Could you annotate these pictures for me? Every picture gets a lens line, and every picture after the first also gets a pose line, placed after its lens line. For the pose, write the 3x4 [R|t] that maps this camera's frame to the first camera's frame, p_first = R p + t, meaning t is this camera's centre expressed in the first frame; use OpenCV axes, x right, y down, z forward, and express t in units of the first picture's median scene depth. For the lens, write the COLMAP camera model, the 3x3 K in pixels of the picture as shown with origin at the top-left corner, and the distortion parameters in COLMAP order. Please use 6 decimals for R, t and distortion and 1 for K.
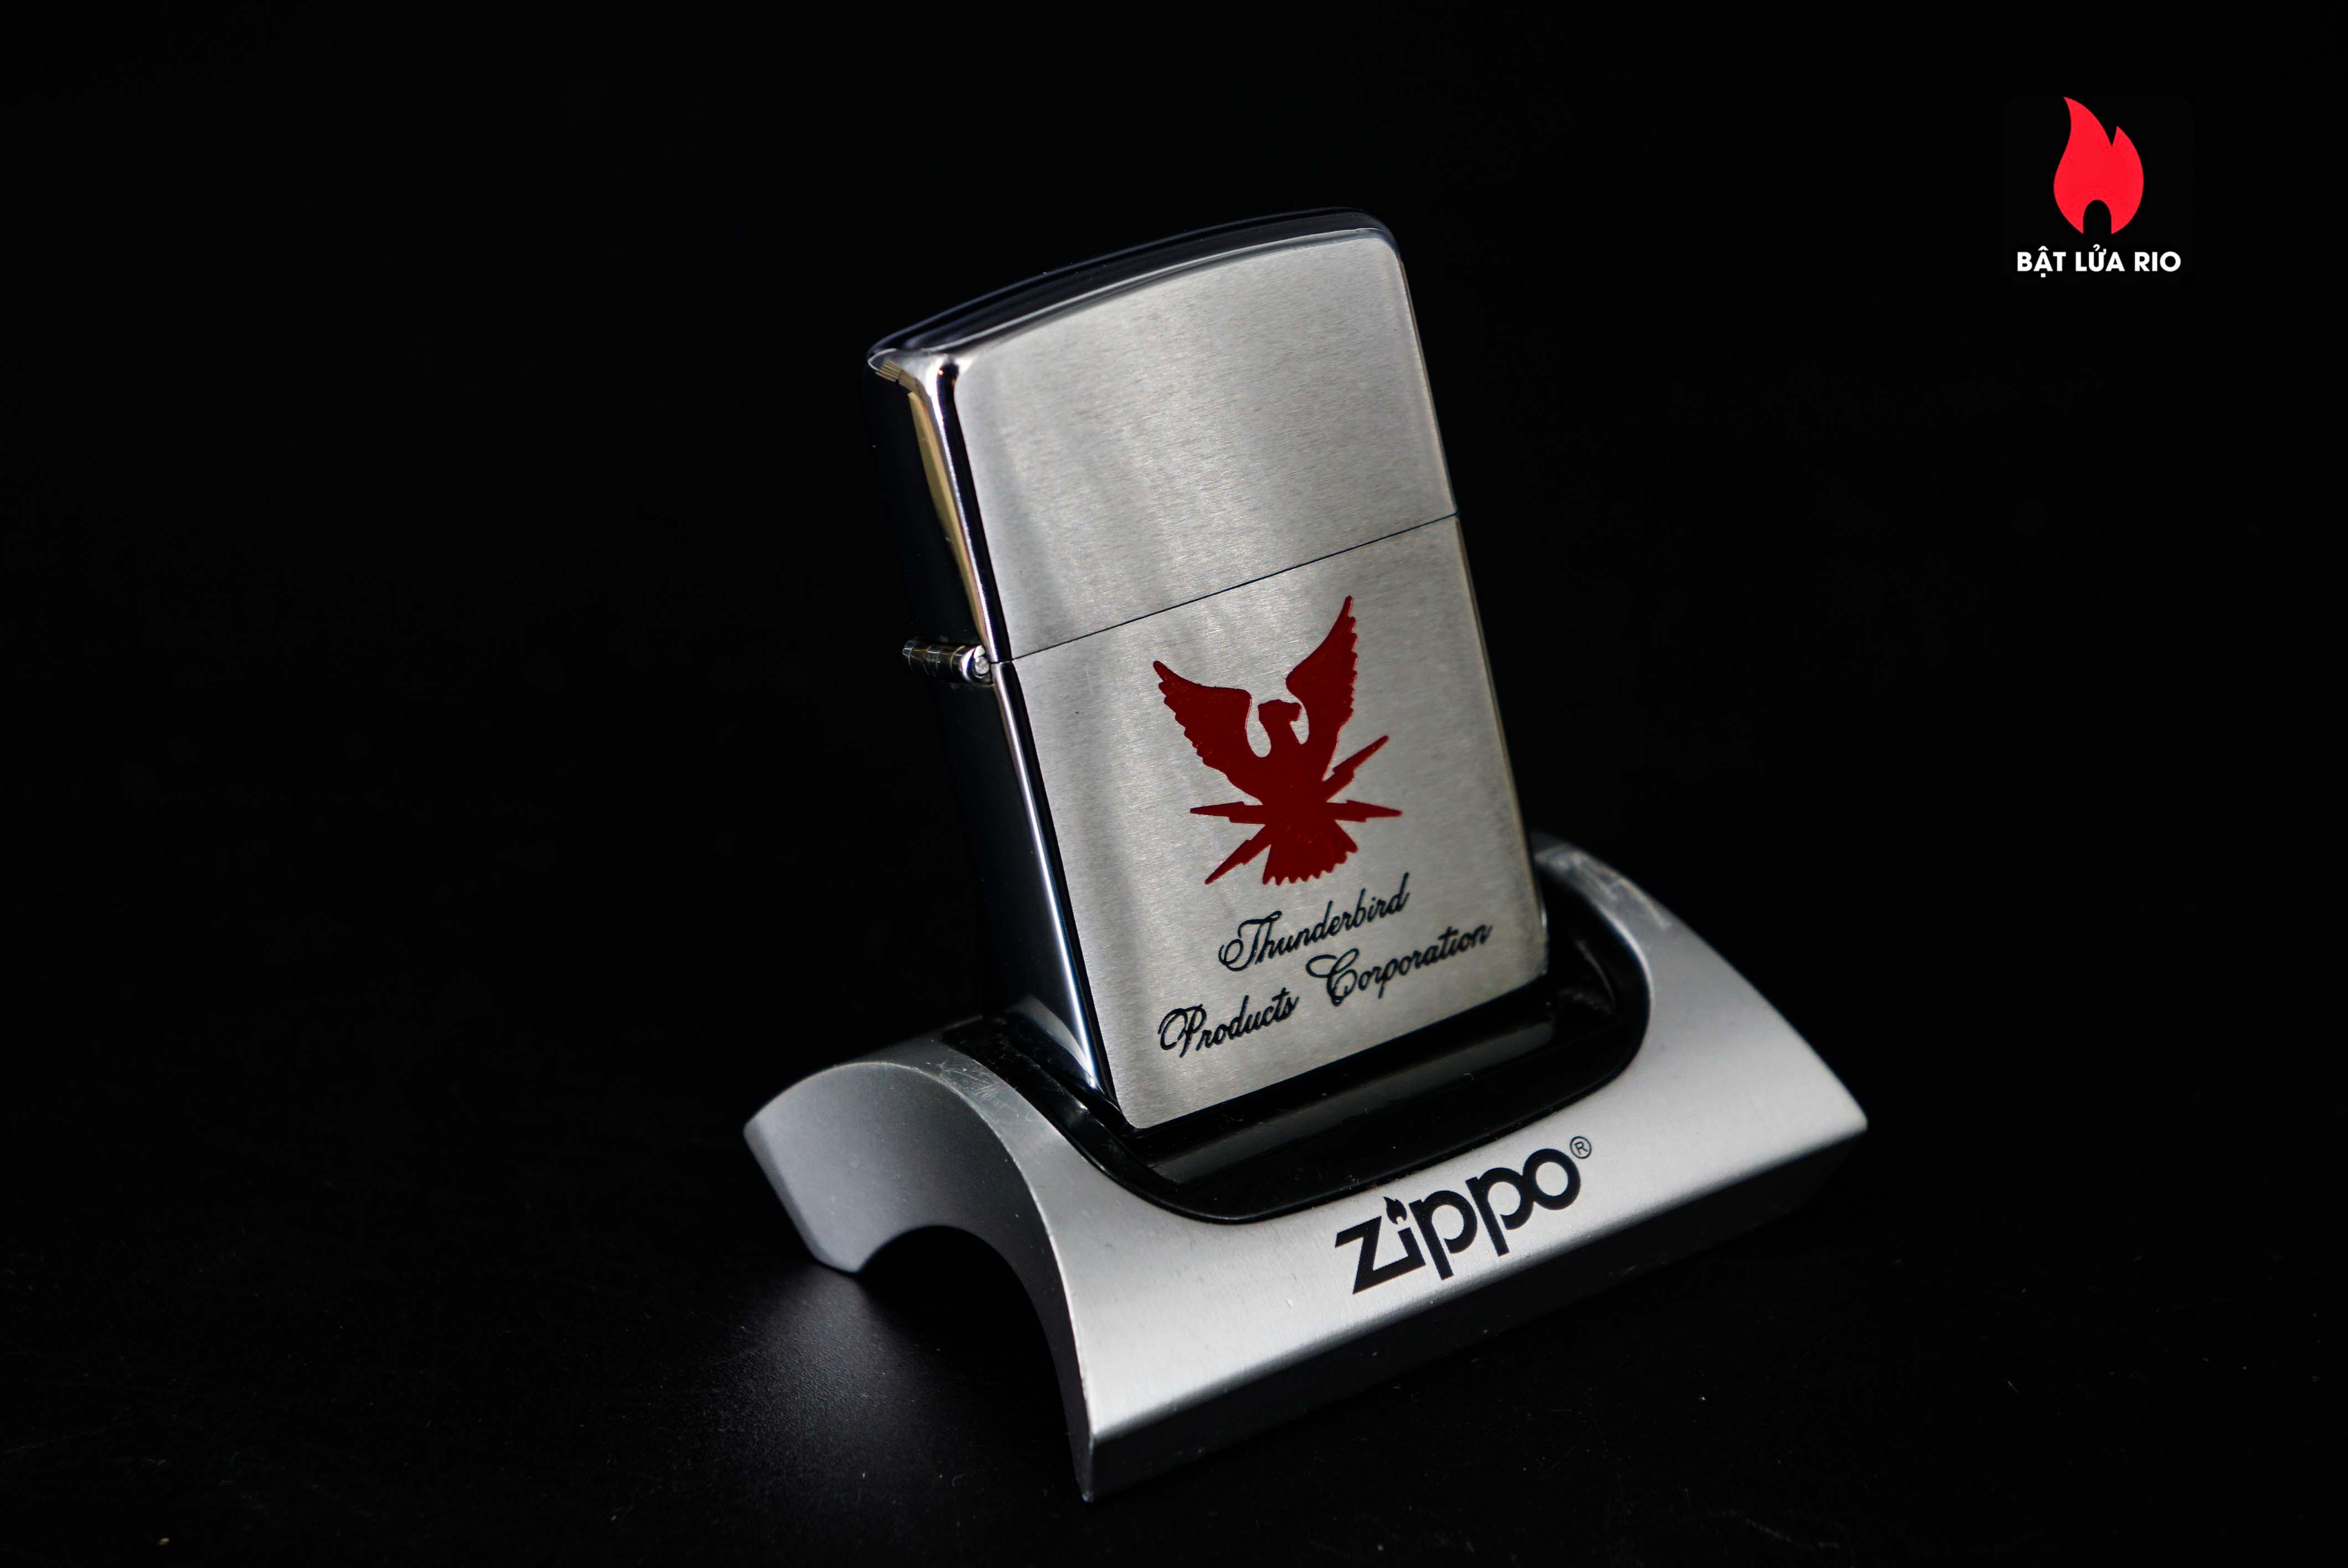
lens RADIAL K [[5349.5, 0, 1174.0], [0, 5349.5, 784.0], [0, 0, 1]] dist [0.137942, 0.085668]
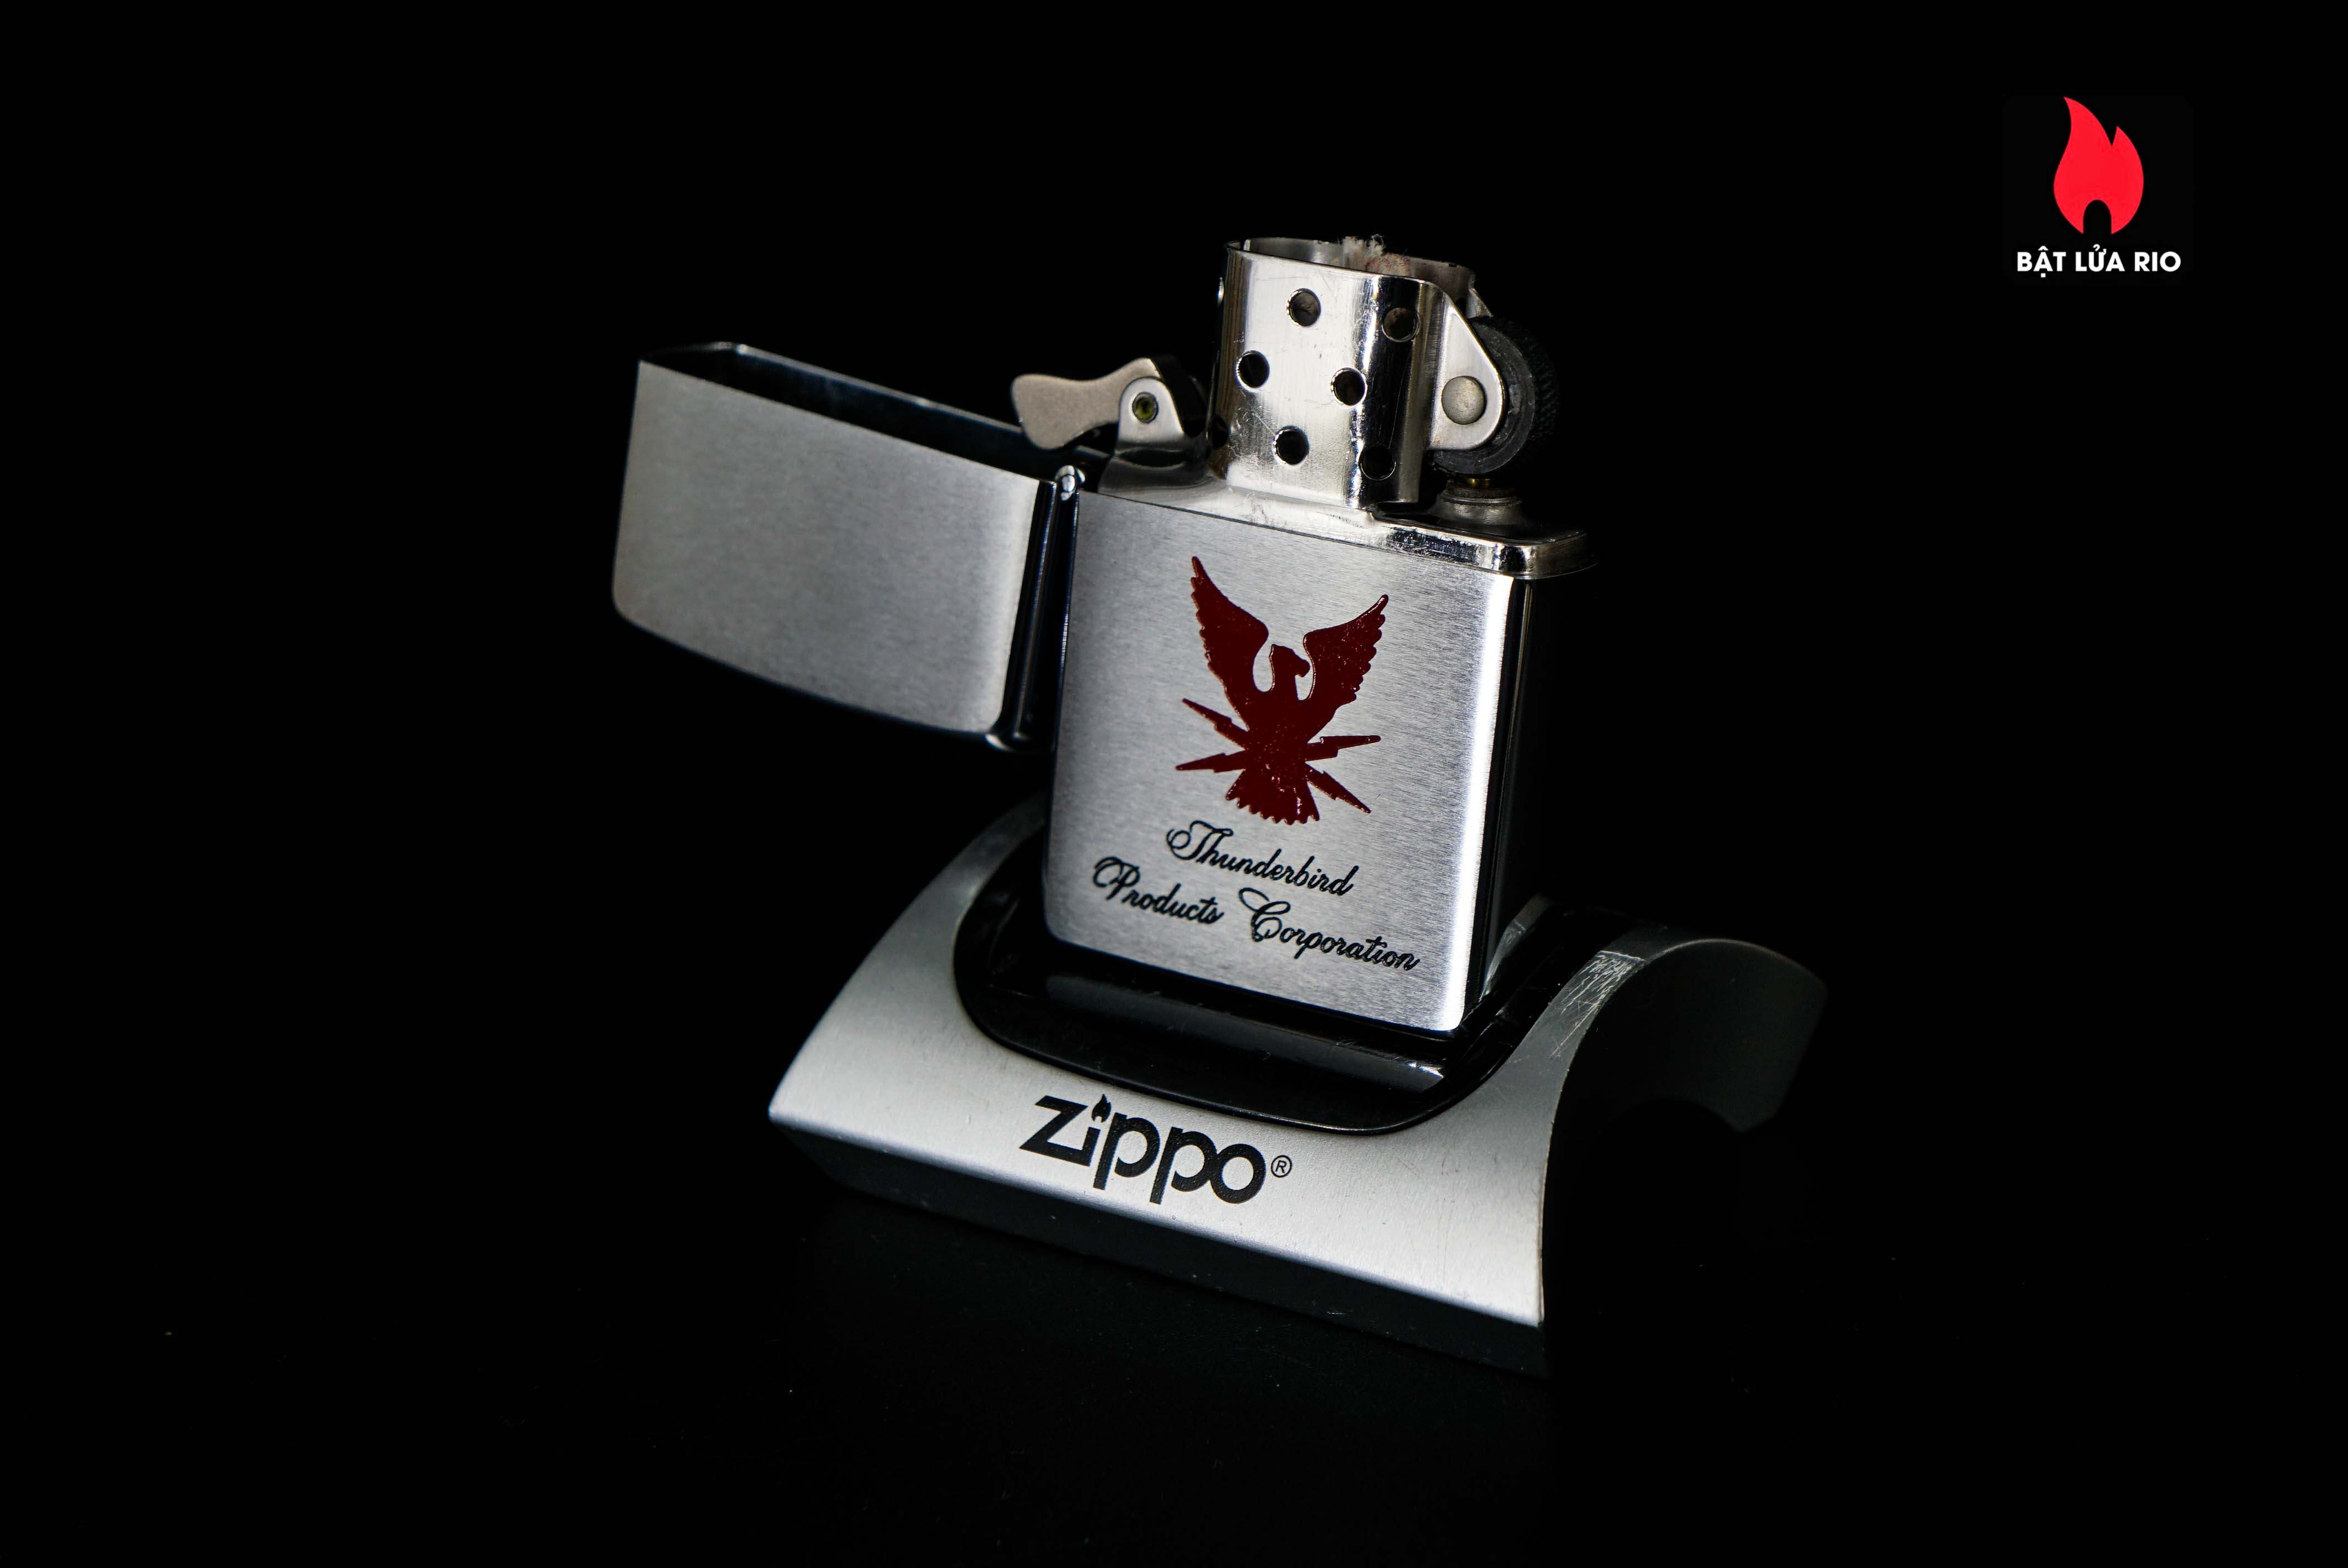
lens RADIAL K [[5349.5, 0, 1174.0], [0, 5349.5, 784.0], [0, 0, 1]] dist [0.137942, 0.085668]
pose [[0.467714, 0.456638, -0.756786, 0.811642], [-0.375762, 0.877709, 0.297371, -0.294867], [0.800029, 0.145287, 0.582105, 0.375378]]
